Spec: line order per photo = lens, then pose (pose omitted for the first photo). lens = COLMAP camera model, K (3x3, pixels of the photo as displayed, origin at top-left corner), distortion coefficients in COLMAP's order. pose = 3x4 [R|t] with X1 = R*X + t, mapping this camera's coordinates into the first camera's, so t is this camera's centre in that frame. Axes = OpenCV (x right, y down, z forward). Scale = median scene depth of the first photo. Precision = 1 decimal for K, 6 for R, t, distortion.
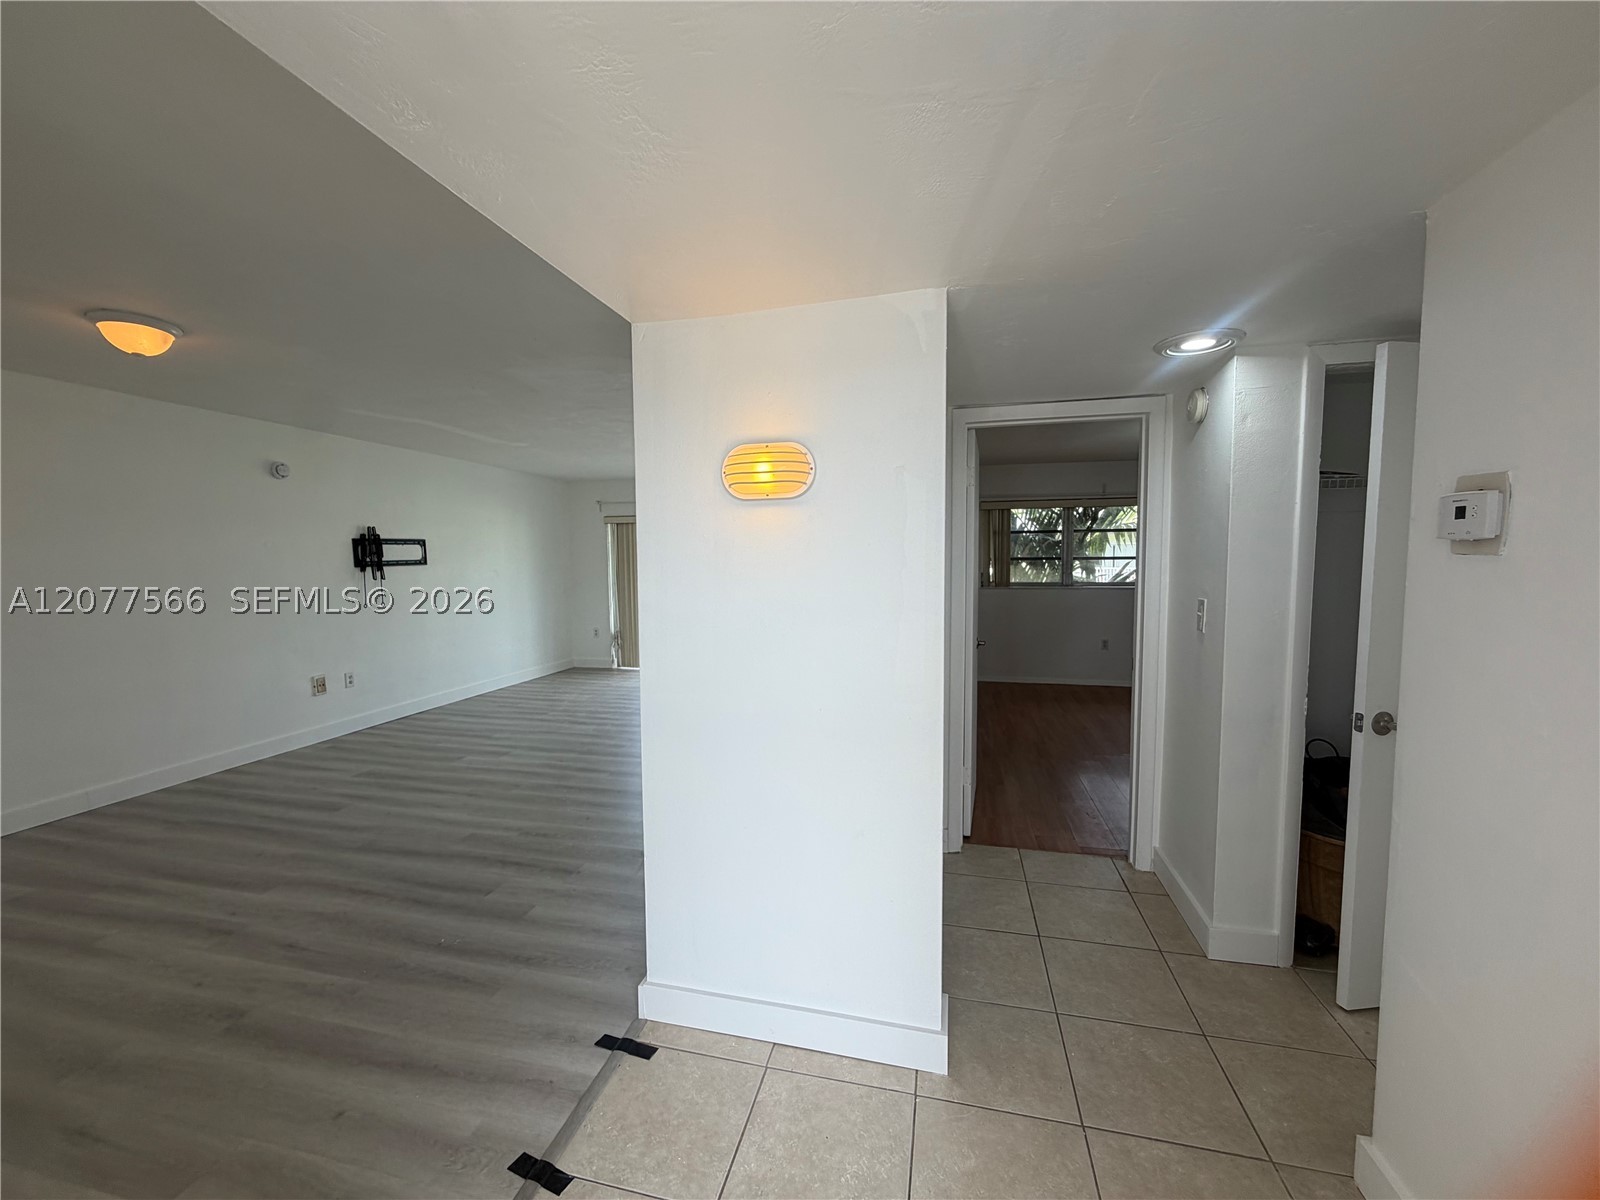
lens RADIAL K [[636.4, 0, 800.0], [0, 636.4, 600.0], [0, 0, 1]] dist [-0.002250, -0.000169]
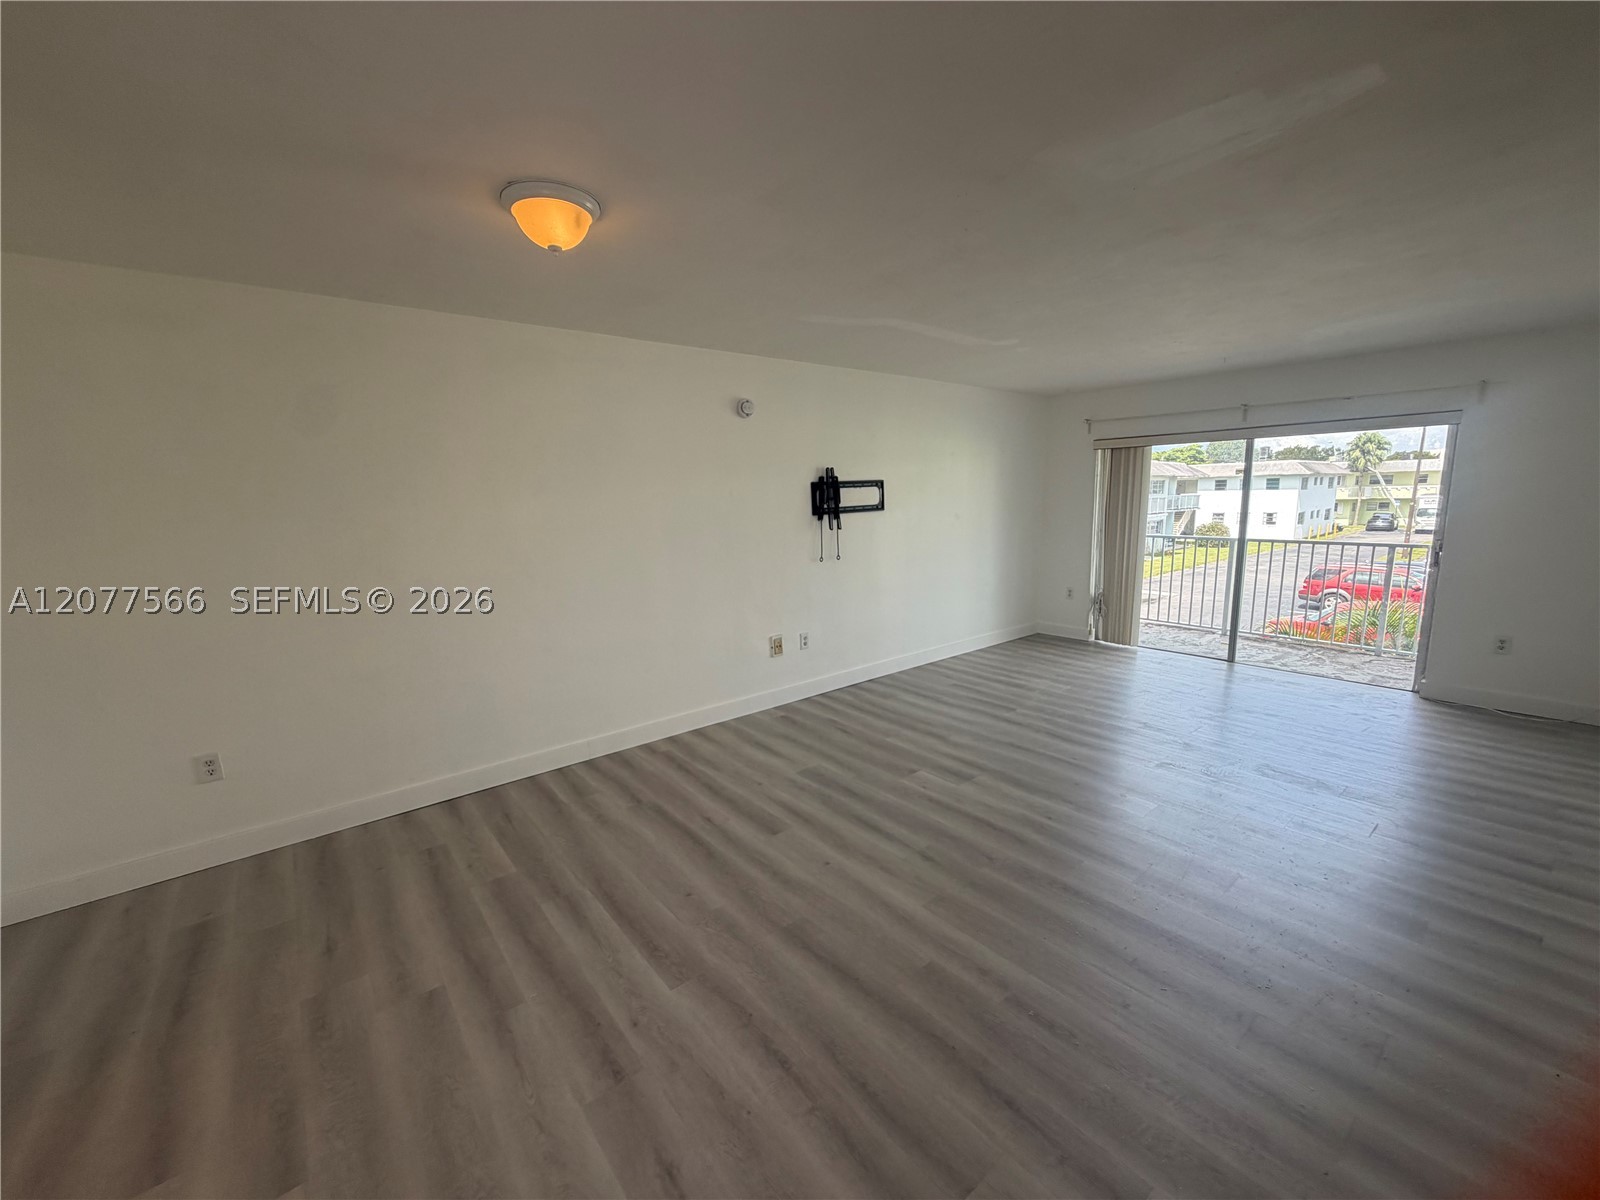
lens RADIAL K [[638.0, 0, 795.6], [0, 638.0, 602.5], [0, 0, 1]] dist [0.000460, 0.000418]
pose [[0.787632, 0.093262, -0.609047, -0.179730], [-0.023393, 0.992292, 0.121695, -0.041181], [0.615702, -0.081603, 0.783742, 0.300150]]
